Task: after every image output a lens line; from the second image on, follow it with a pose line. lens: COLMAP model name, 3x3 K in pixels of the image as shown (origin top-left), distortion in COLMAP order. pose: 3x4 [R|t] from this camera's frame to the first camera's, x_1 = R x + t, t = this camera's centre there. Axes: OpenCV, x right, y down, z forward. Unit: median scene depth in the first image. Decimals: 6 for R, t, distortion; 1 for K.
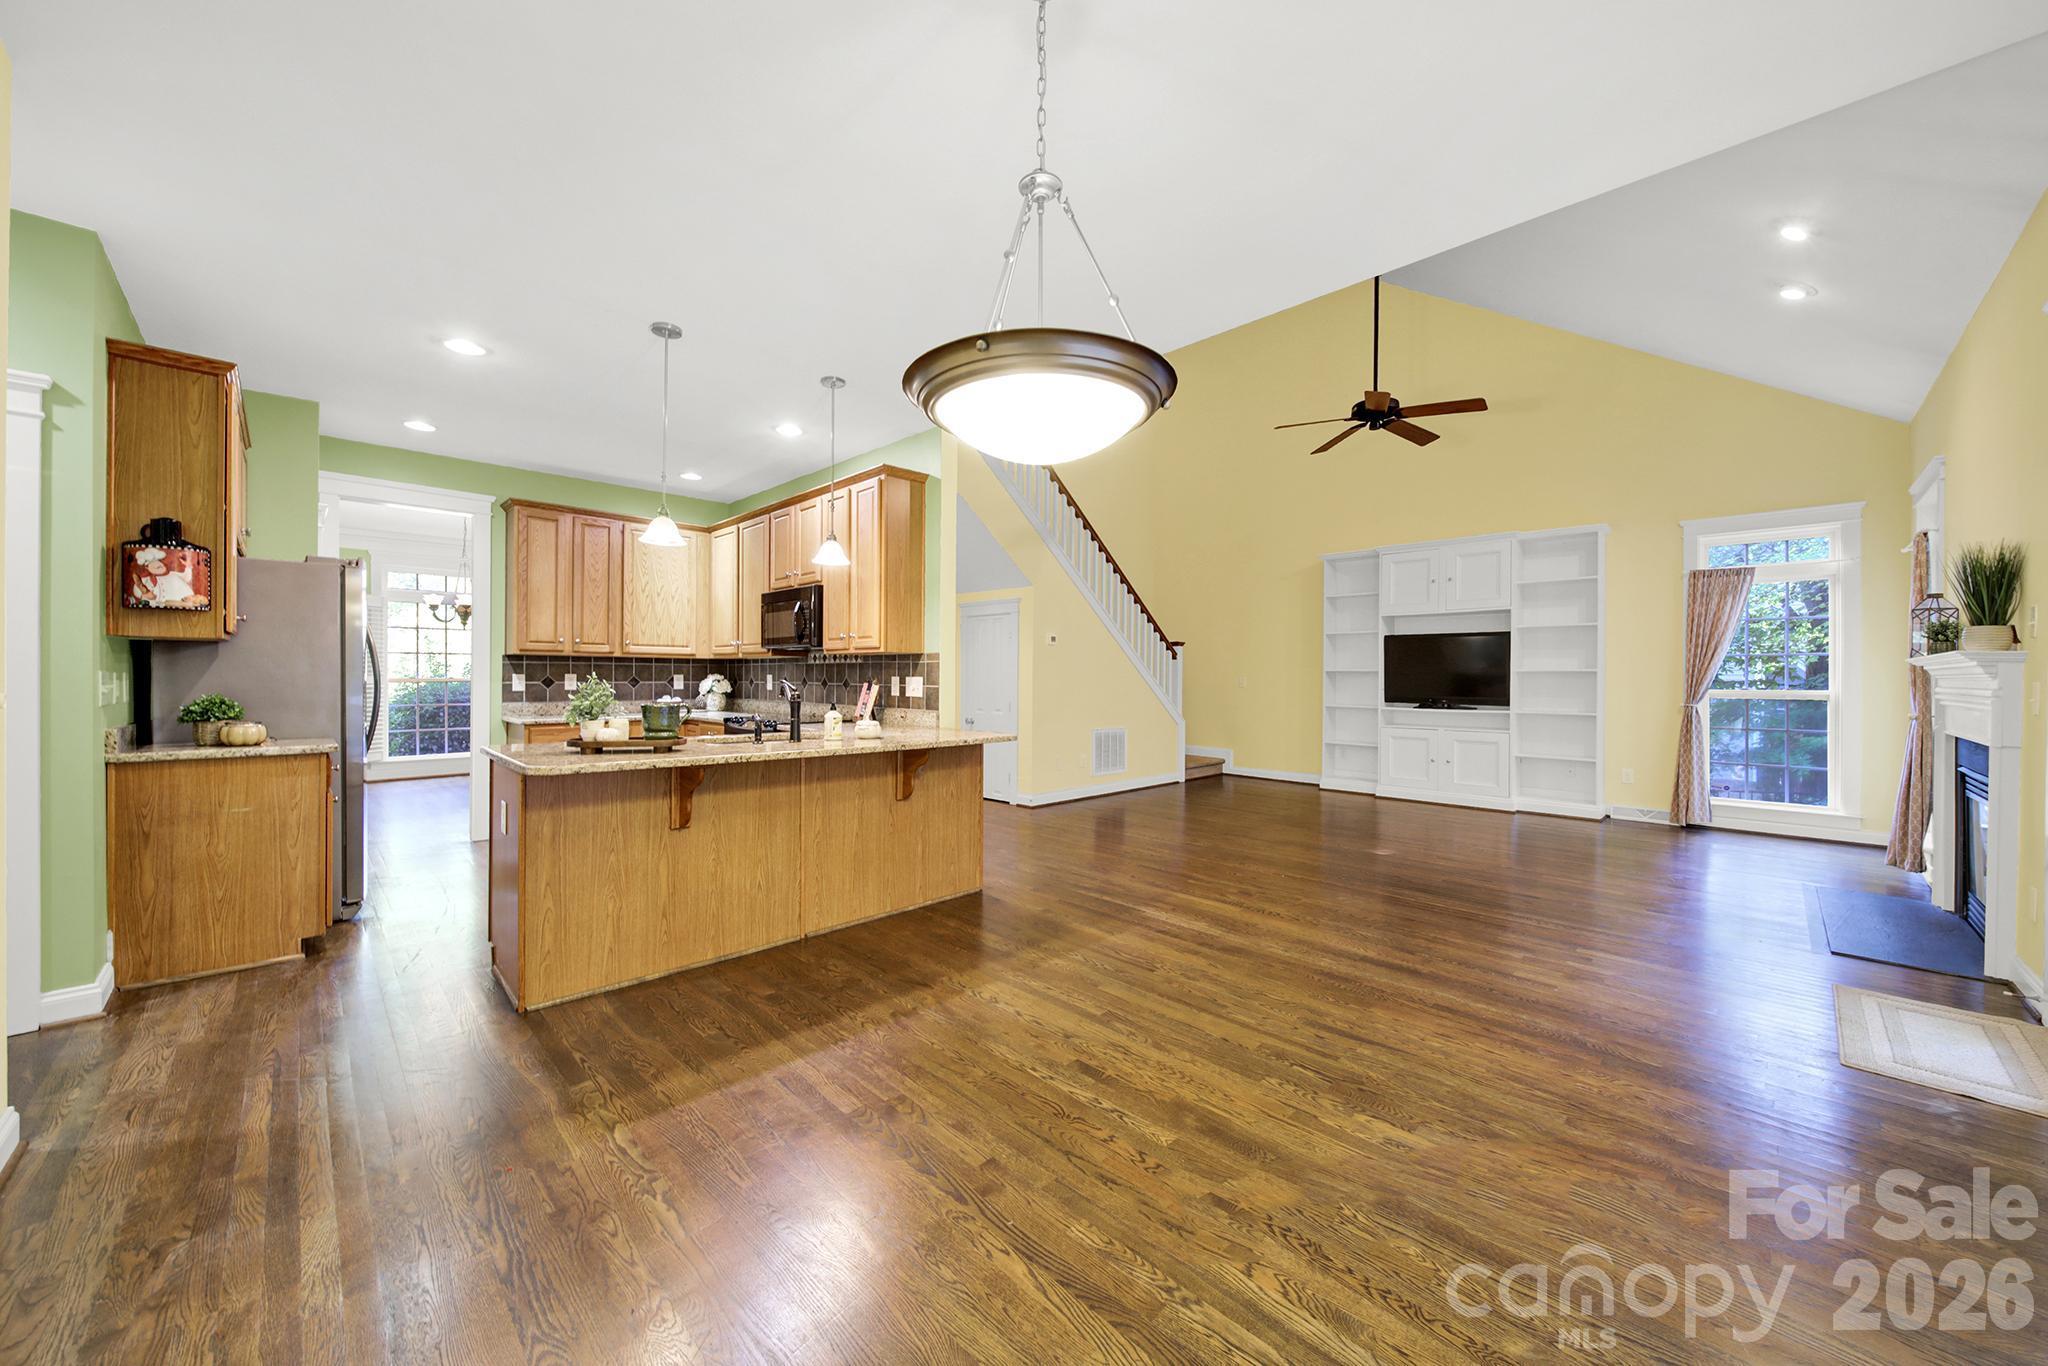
lens RADIAL K [[739.0, 0, 1020.2], [0, 739.0, 678.8], [0, 0, 1]] dist [0.004877, -0.003014]
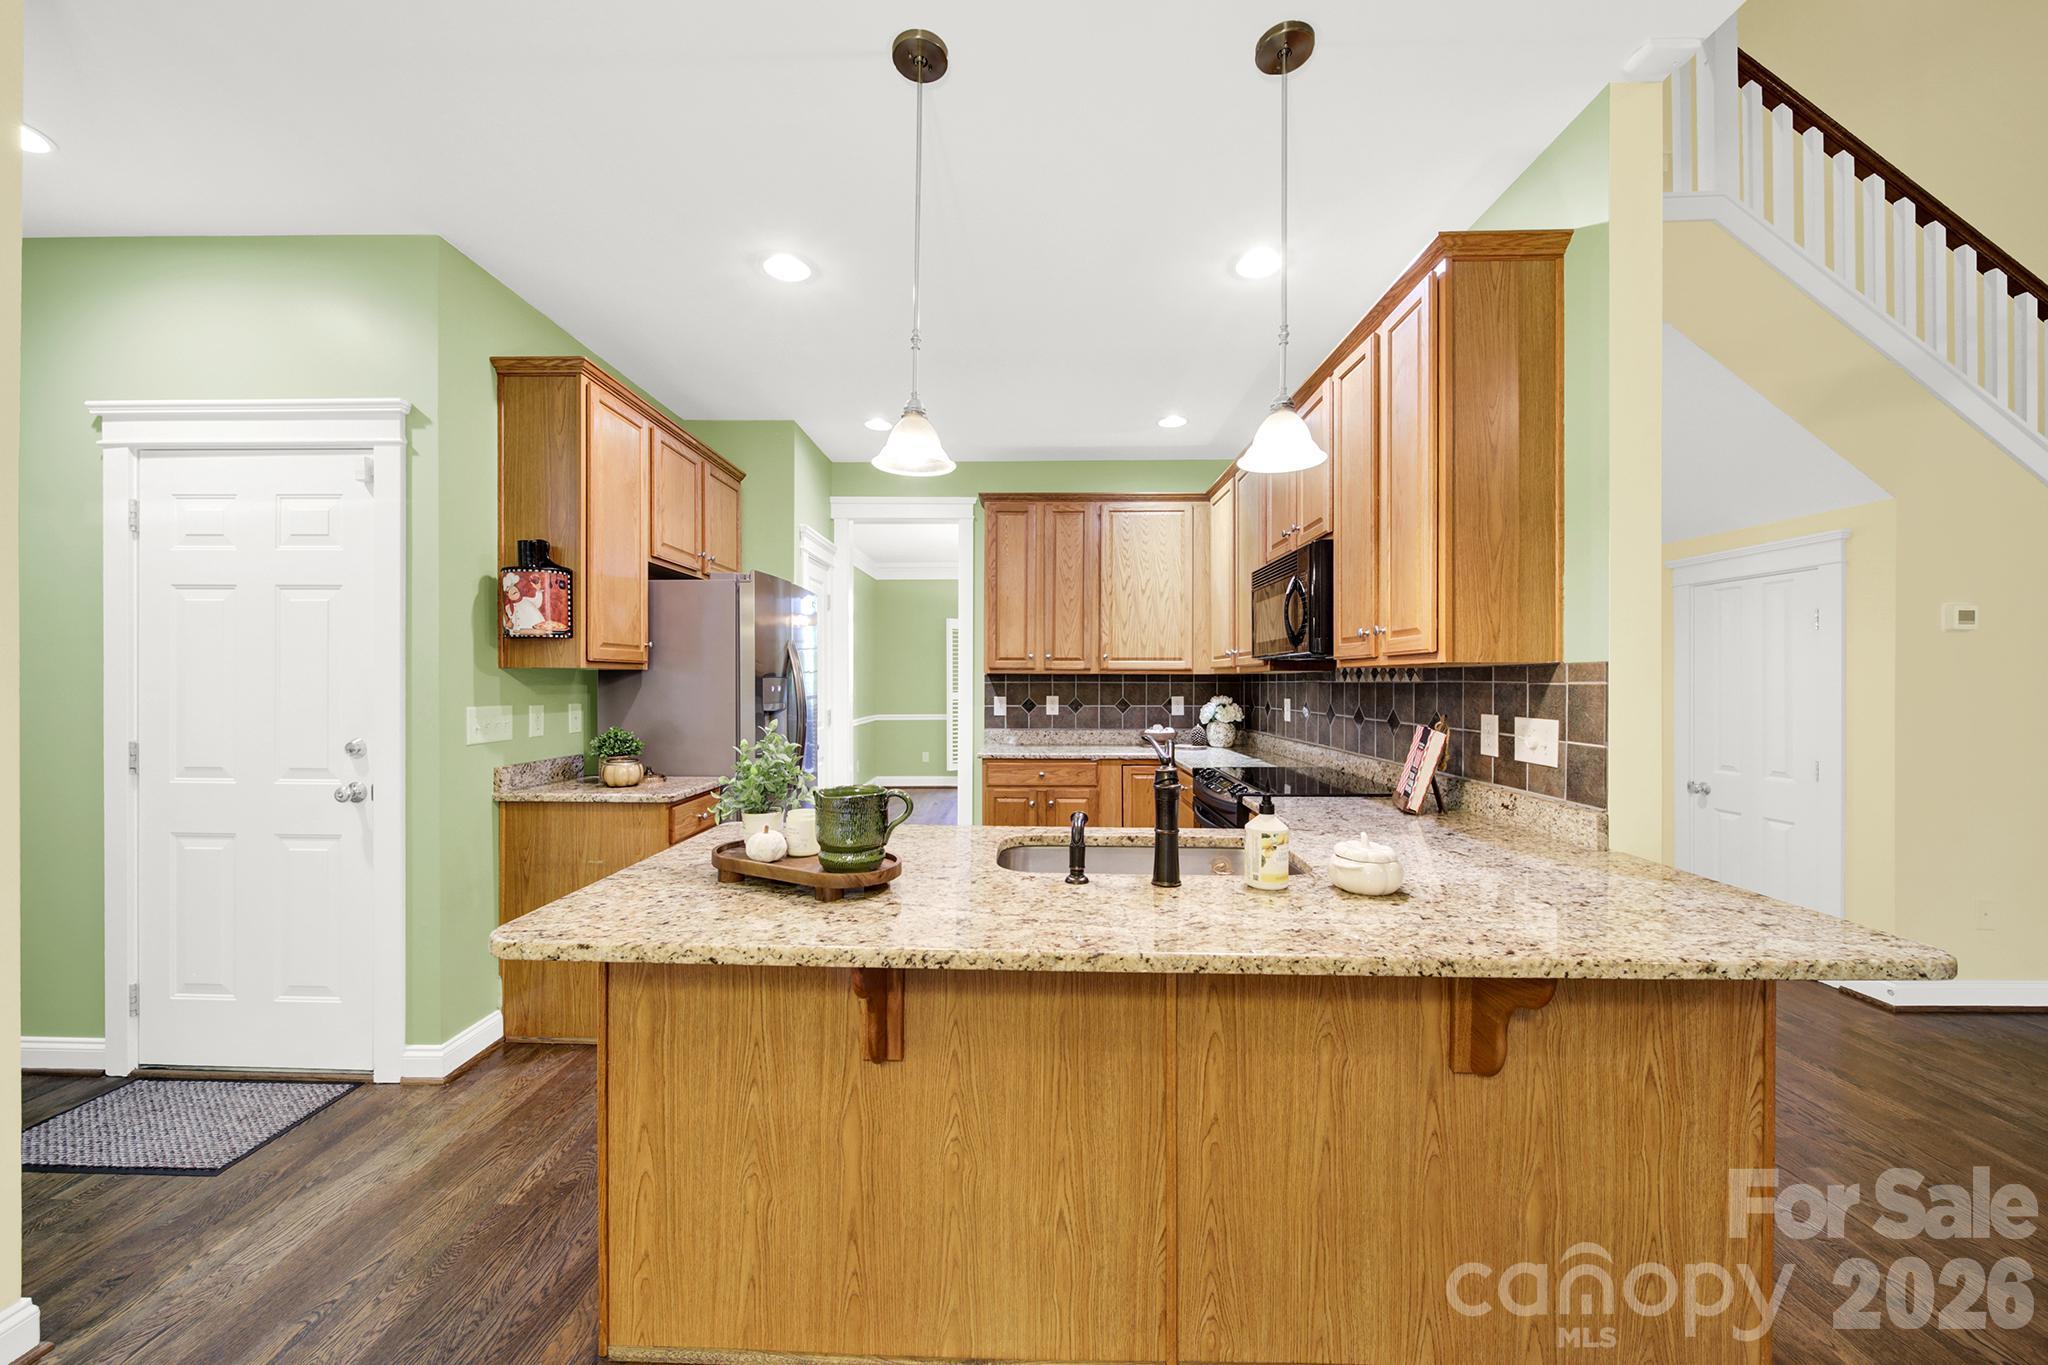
lens RADIAL K [[739.0, 0, 1020.2], [0, 739.0, 678.3], [0, 0, 1]] dist [0.004877, -0.003014]
pose [[0.695261, -0.007576, -0.718717, -0.041337], [-0.000351, 0.999941, -0.010880, -0.020631], [0.718757, 0.007817, 0.695217, 0.476903]]
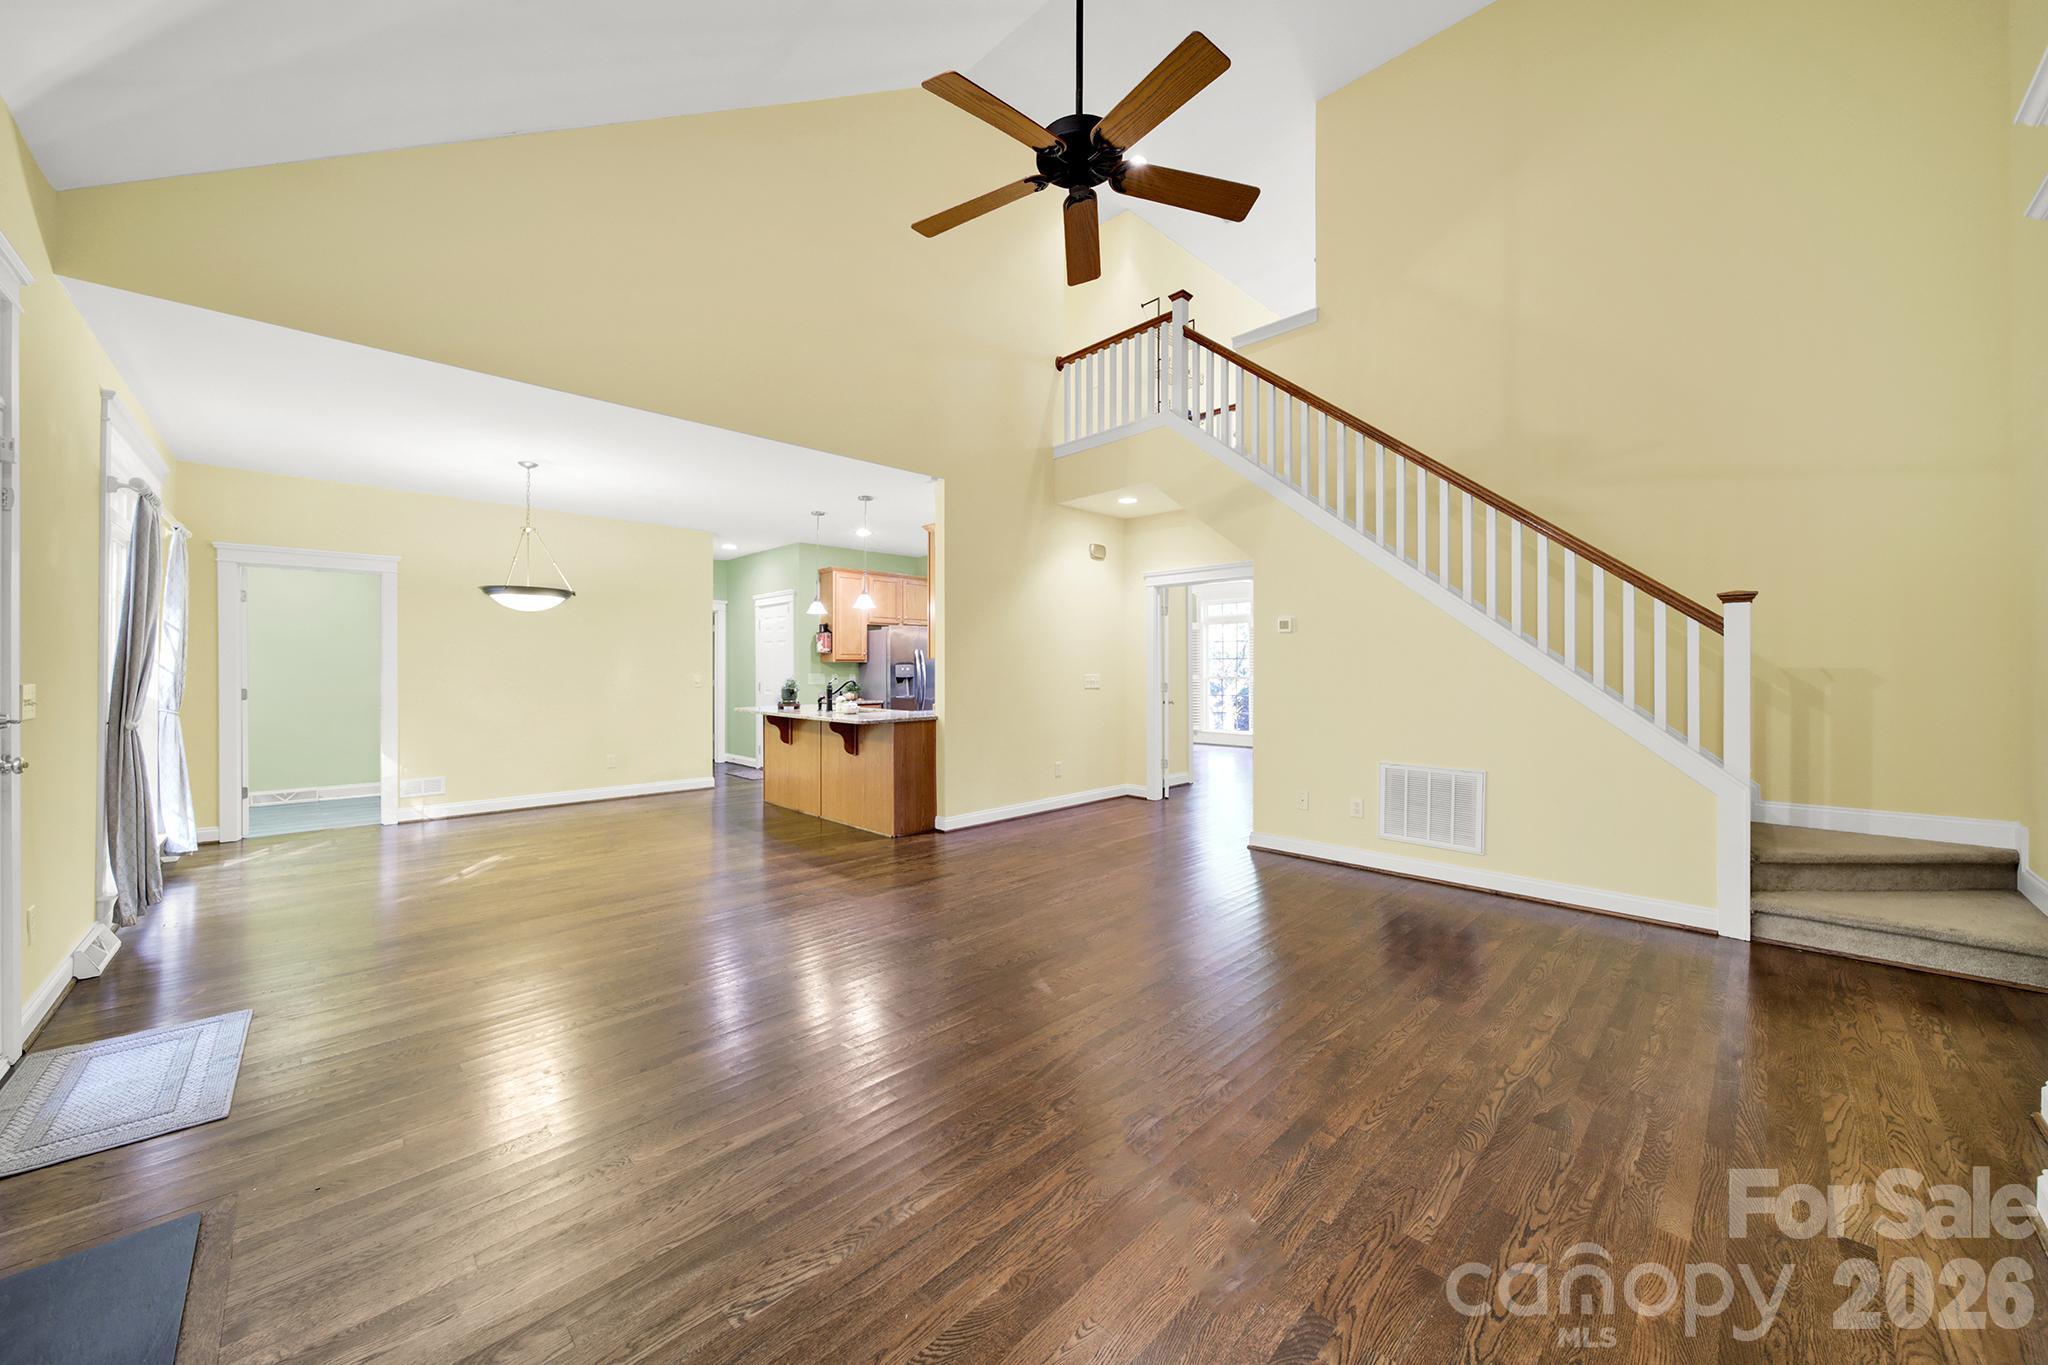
lens RADIAL K [[739.0, 0, 1020.2], [0, 739.0, 678.3], [0, 0, 1]] dist [0.004877, -0.003014]
pose [[-0.010949, 0.004657, -0.999929, 1.141272], [-0.005038, 0.999976, 0.004713, -0.004965], [0.999927, 0.005089, -0.010925, 1.104810]]
